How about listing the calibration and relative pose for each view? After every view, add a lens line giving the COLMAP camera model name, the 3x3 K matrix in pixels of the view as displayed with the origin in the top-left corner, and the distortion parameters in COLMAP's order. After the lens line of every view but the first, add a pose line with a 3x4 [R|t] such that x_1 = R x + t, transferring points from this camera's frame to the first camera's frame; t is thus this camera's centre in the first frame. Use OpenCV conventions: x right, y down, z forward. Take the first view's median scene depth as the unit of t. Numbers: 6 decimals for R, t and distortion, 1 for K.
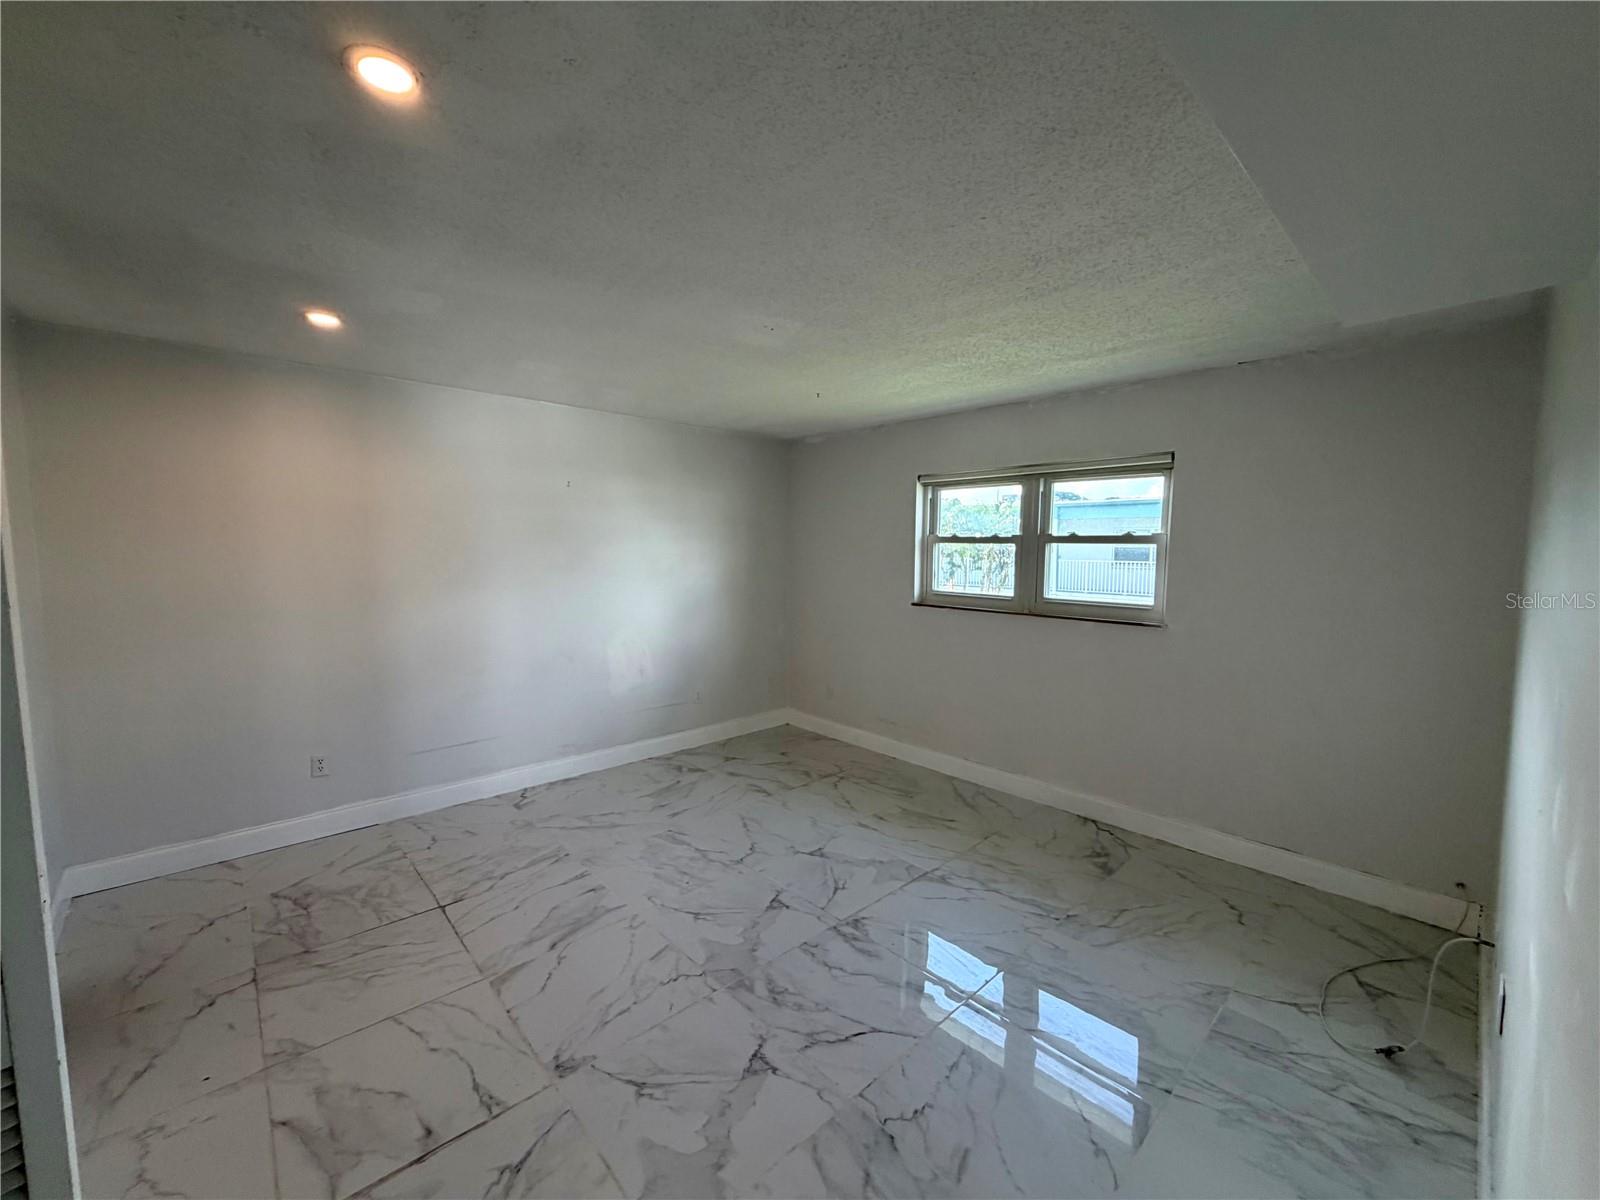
lens RADIAL K [[640.0, 0, 796.2], [0, 640.0, 602.5], [0, 0, 1]] dist [0.000285, -0.000394]
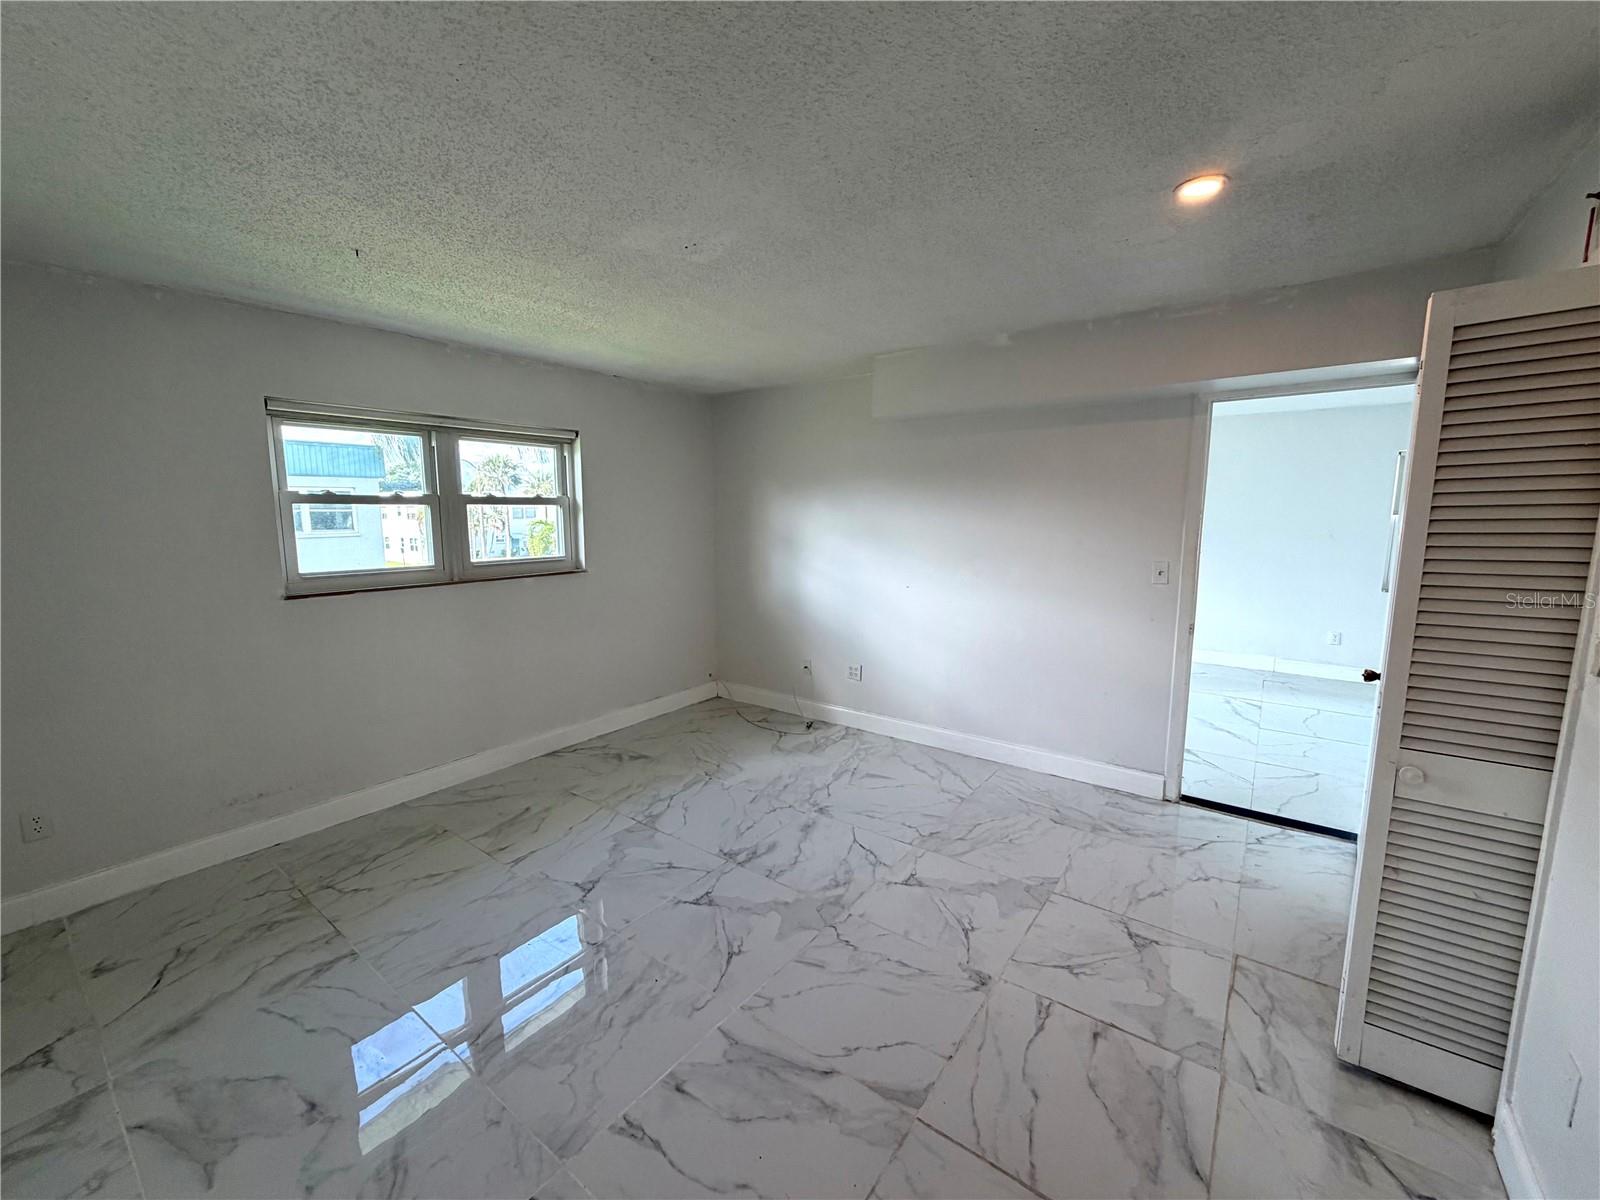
lens RADIAL K [[640.0, 0, 795.6], [0, 640.0, 595.0], [0, 0, 1]] dist [0.000285, -0.000394]
pose [[-0.178395, -0.135123, 0.974637, -0.722870], [0.093339, 0.983735, 0.153469, -0.068969], [-0.979522, 0.118350, -0.162881, 0.792817]]
